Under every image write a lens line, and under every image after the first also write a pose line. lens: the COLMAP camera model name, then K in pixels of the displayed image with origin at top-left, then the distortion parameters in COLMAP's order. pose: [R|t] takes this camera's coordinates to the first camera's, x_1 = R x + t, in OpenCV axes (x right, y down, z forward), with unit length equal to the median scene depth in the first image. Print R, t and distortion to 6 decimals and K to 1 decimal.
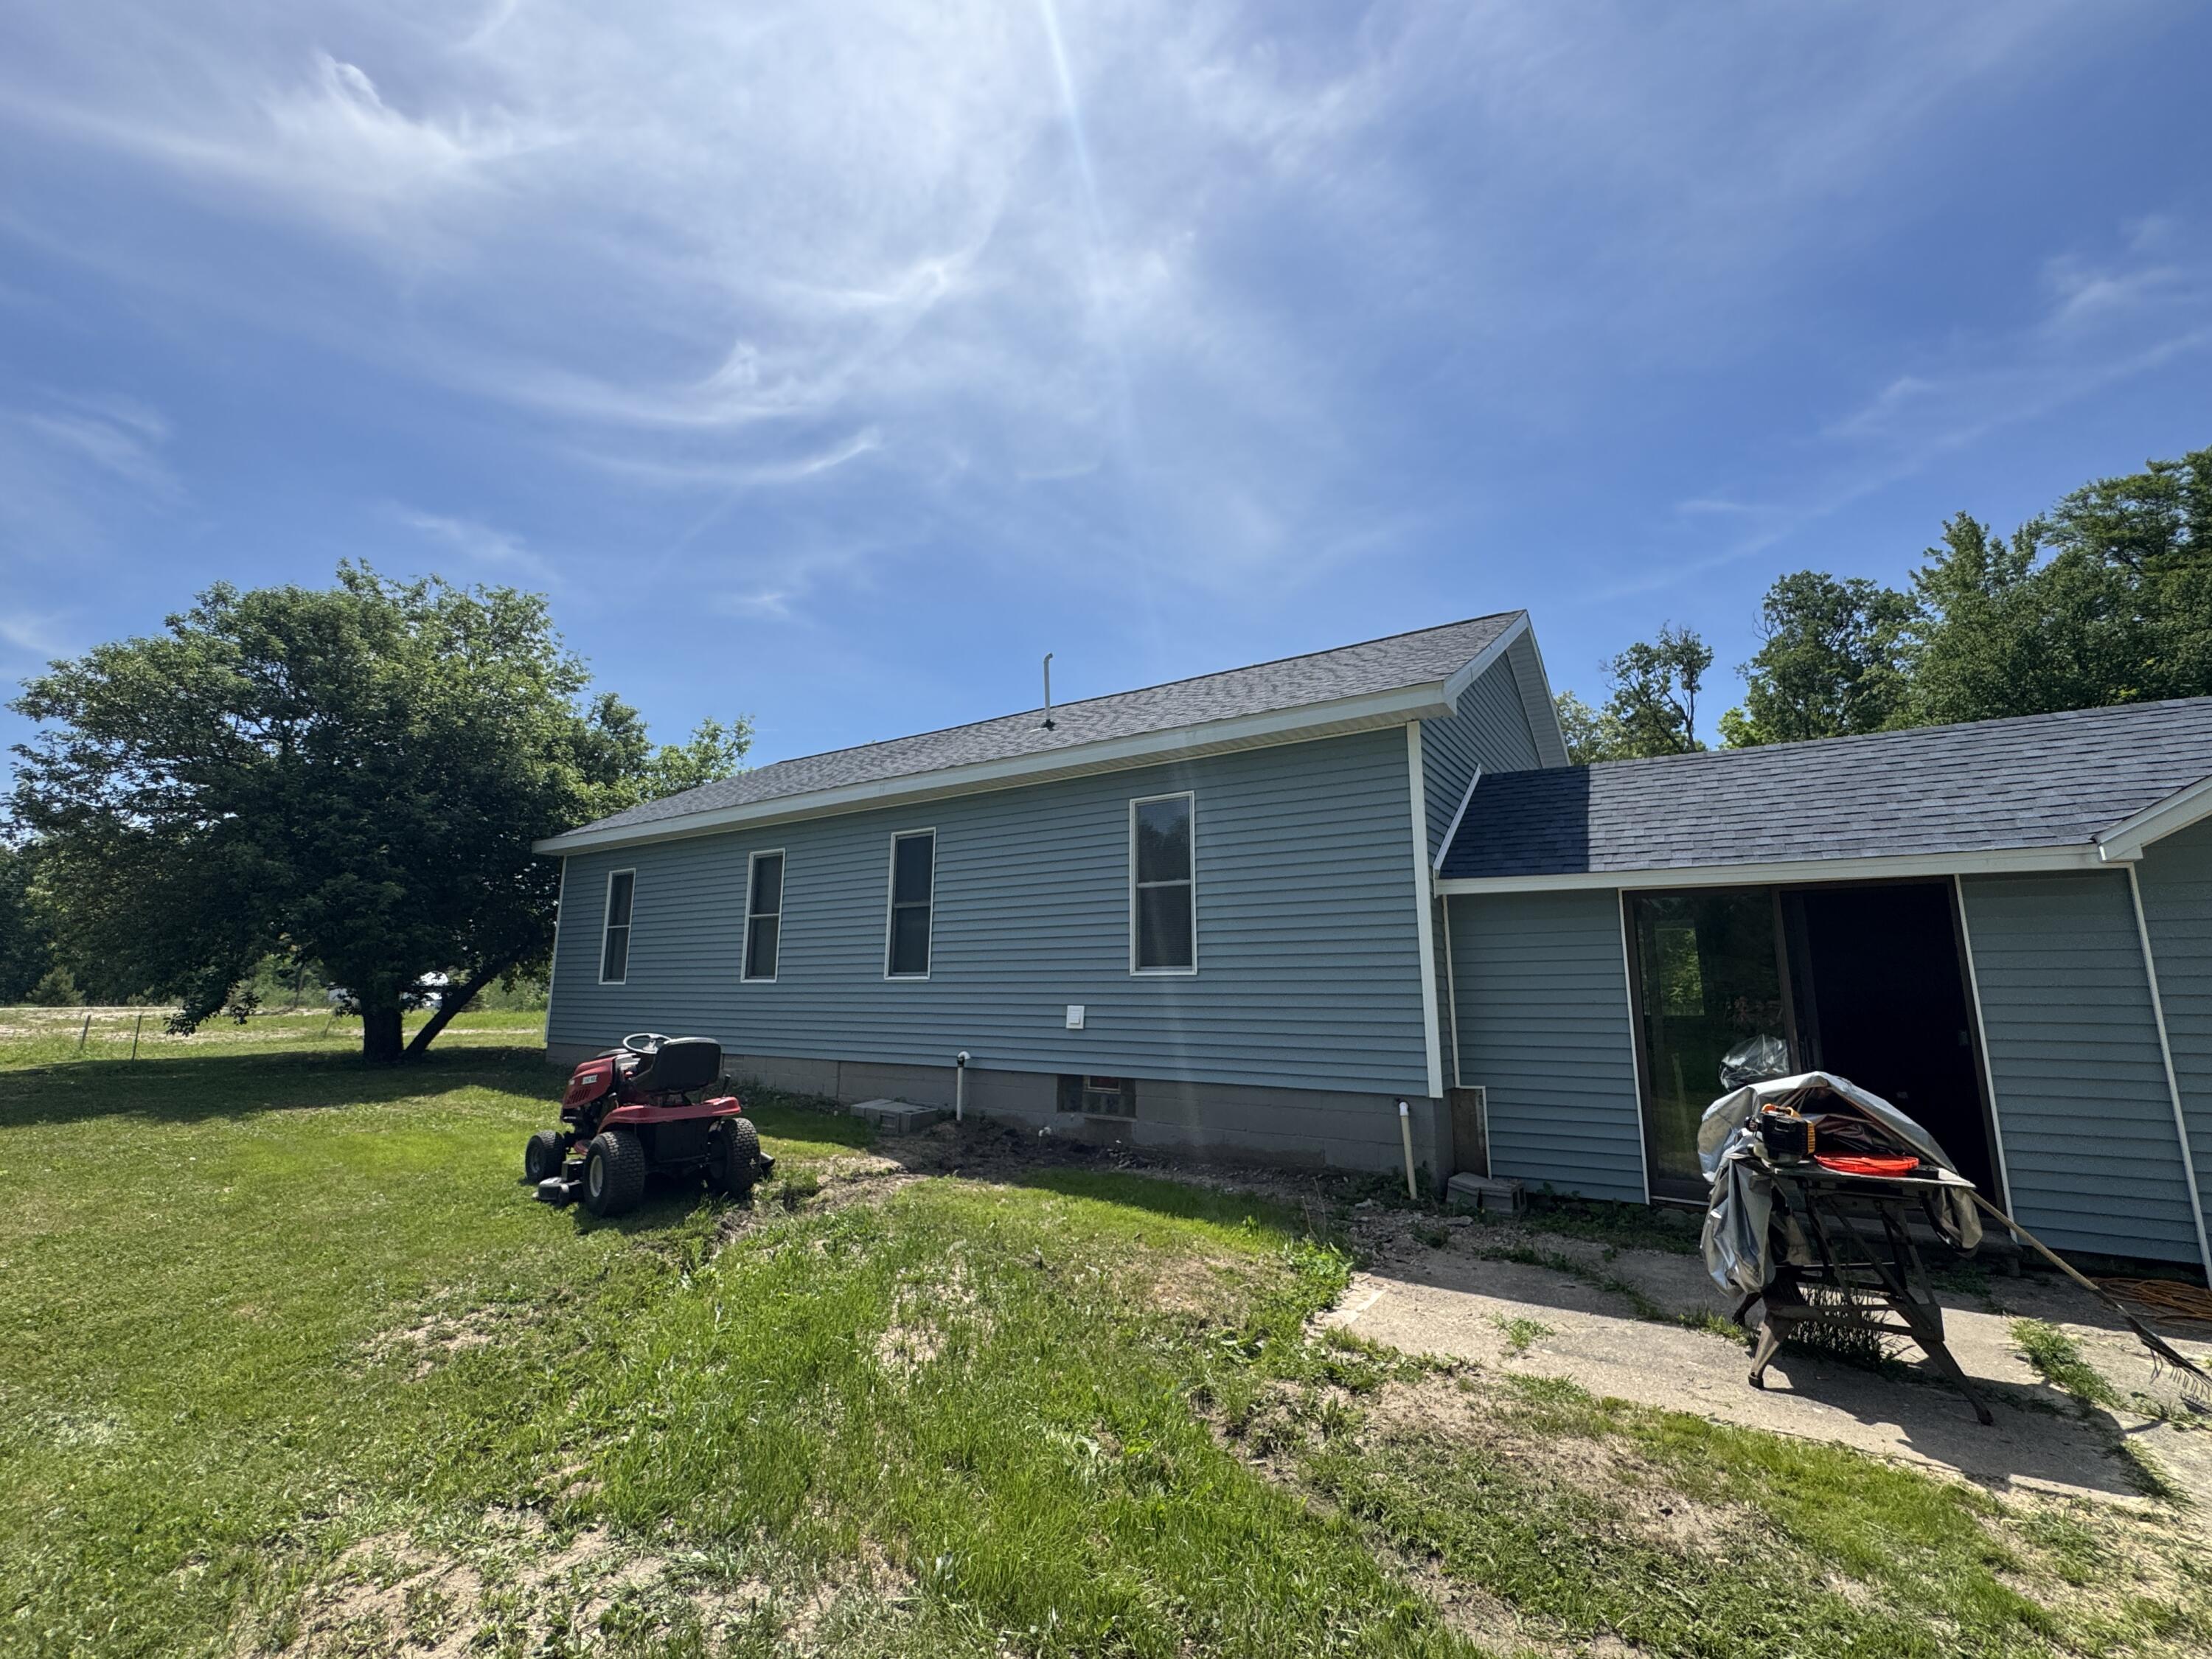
lens RADIAL K [[933.1, 0, 1101.0], [0, 933.1, 831.9], [0, 0, 1]] dist [0.002124, 0.000432]
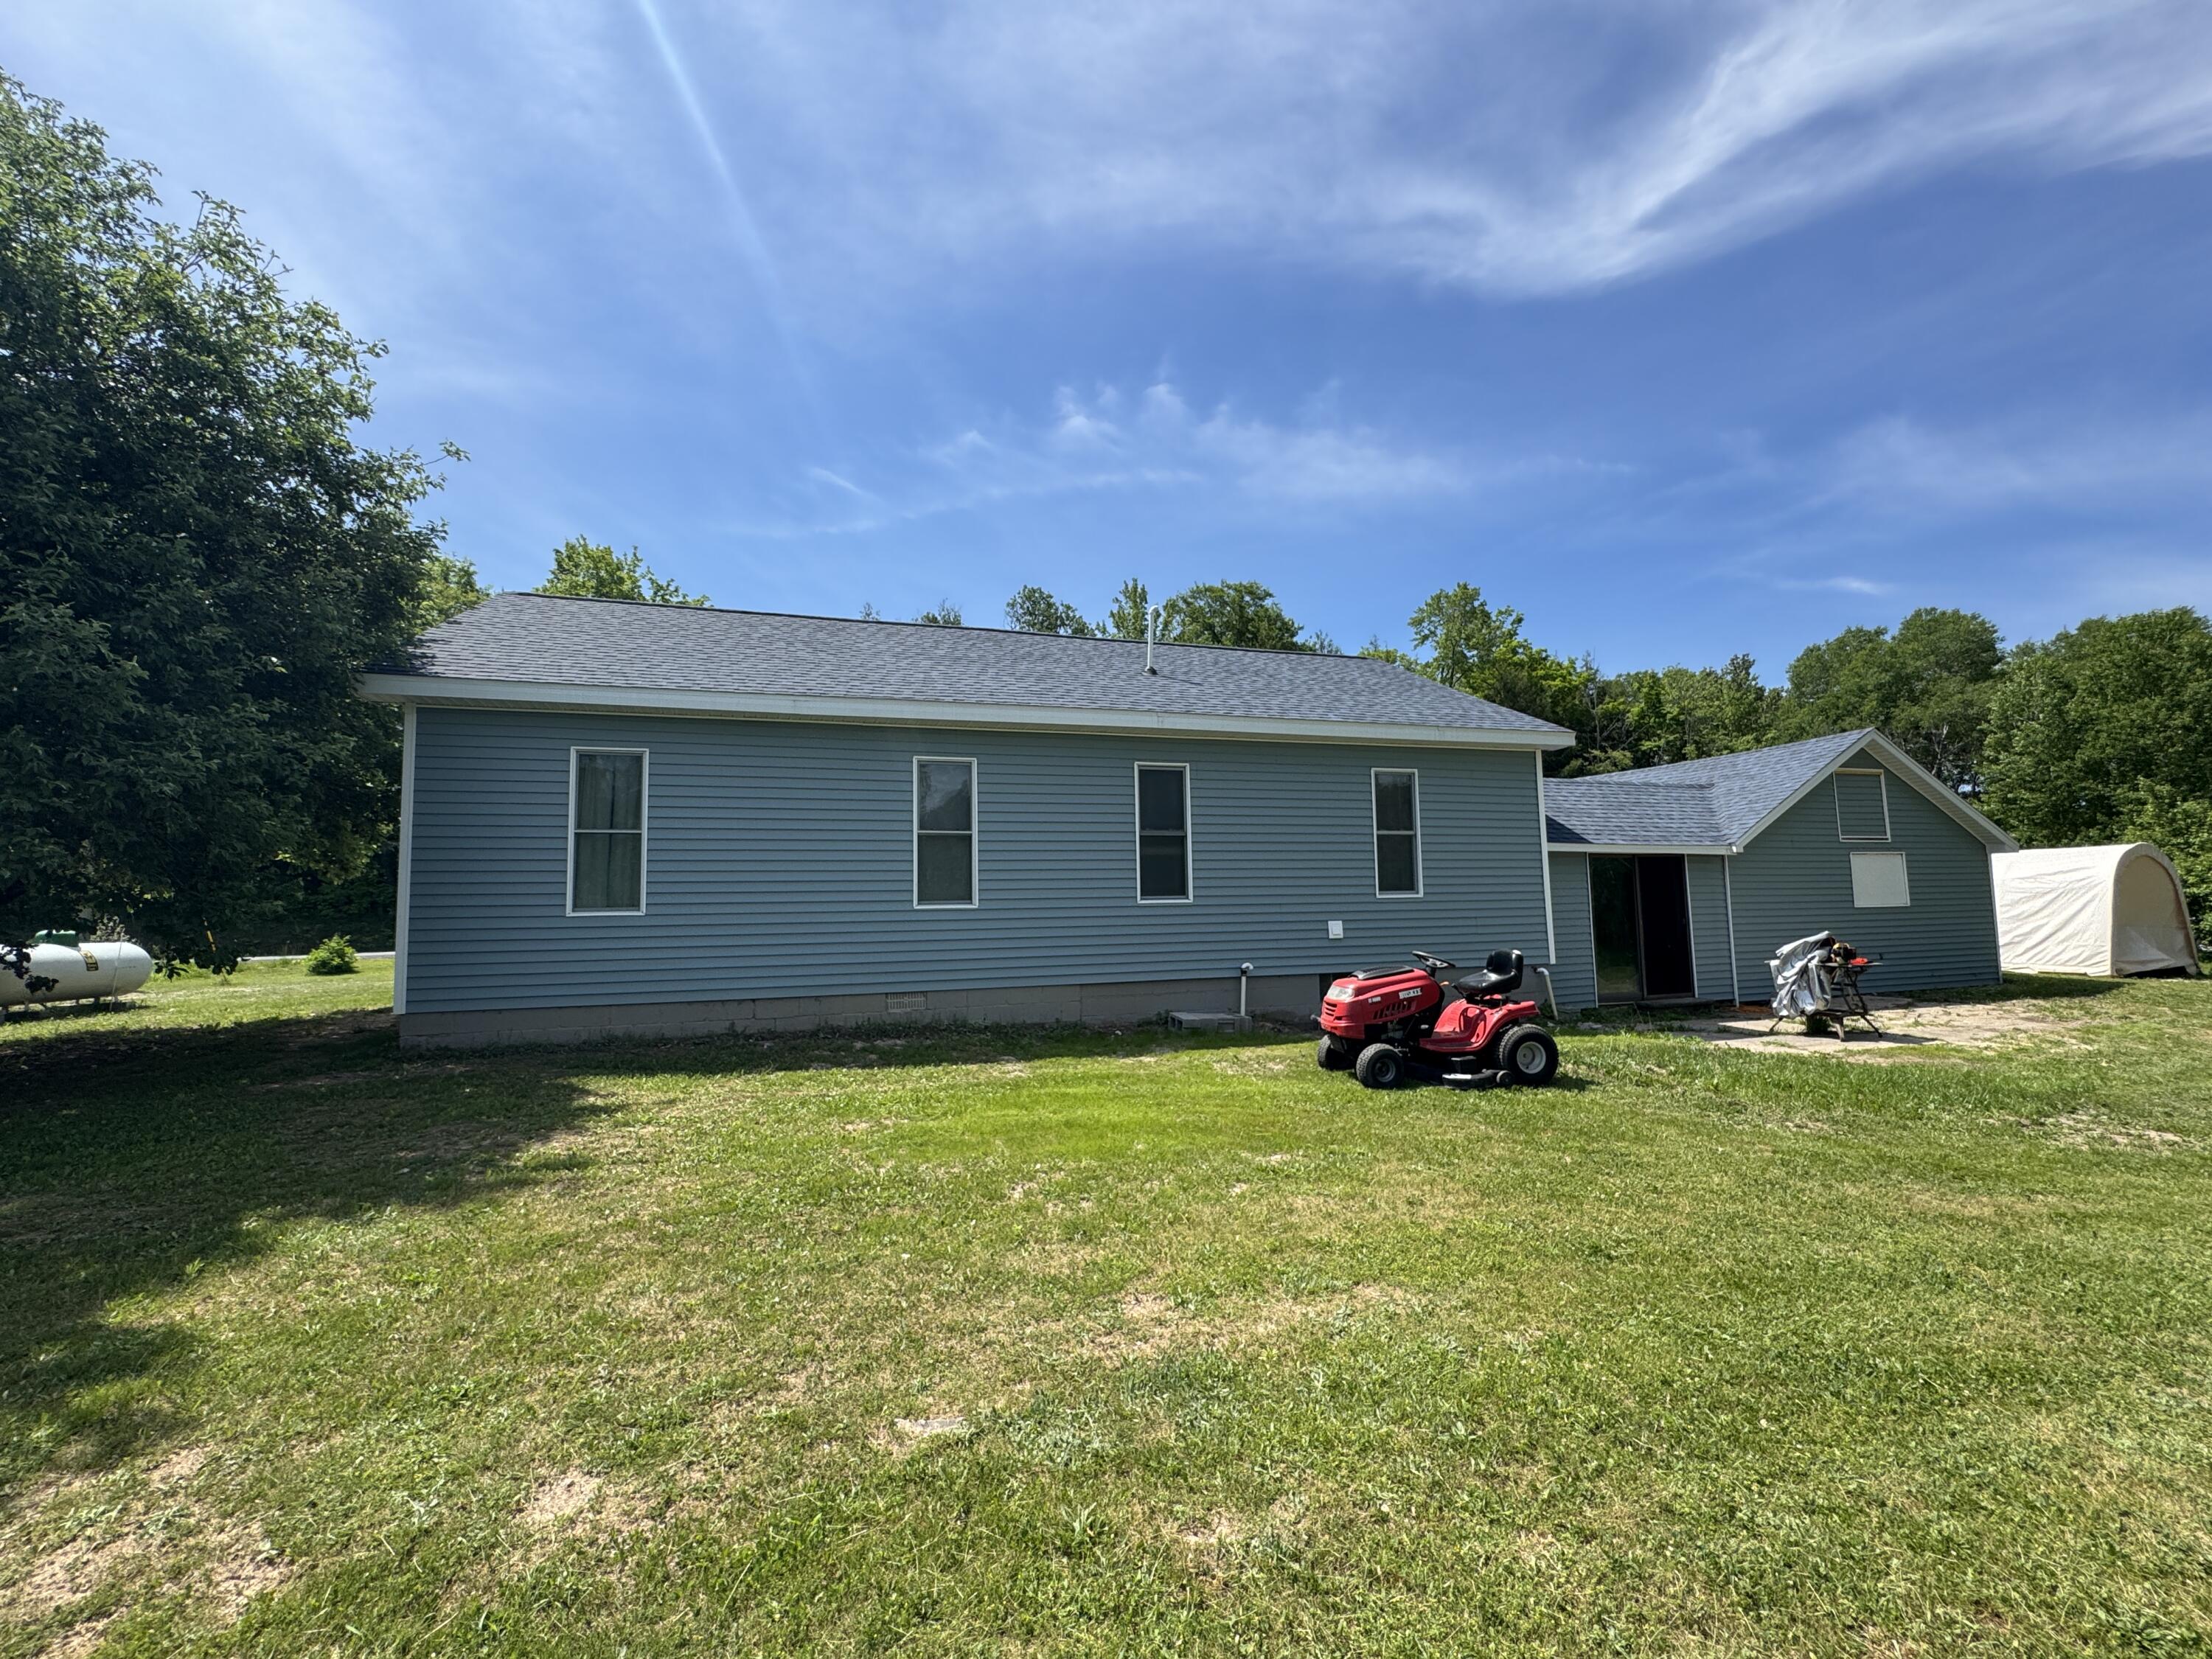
lens RADIAL K [[933.1, 0, 1101.0], [0, 933.1, 831.9], [0, 0, 1]] dist [0.002124, 0.000432]
pose [[0.624139, 0.047442, 0.779871, -1.079126], [-0.115994, 0.992720, 0.032441, 0.050346], [-0.772655, -0.110708, 0.625099, 0.389477]]
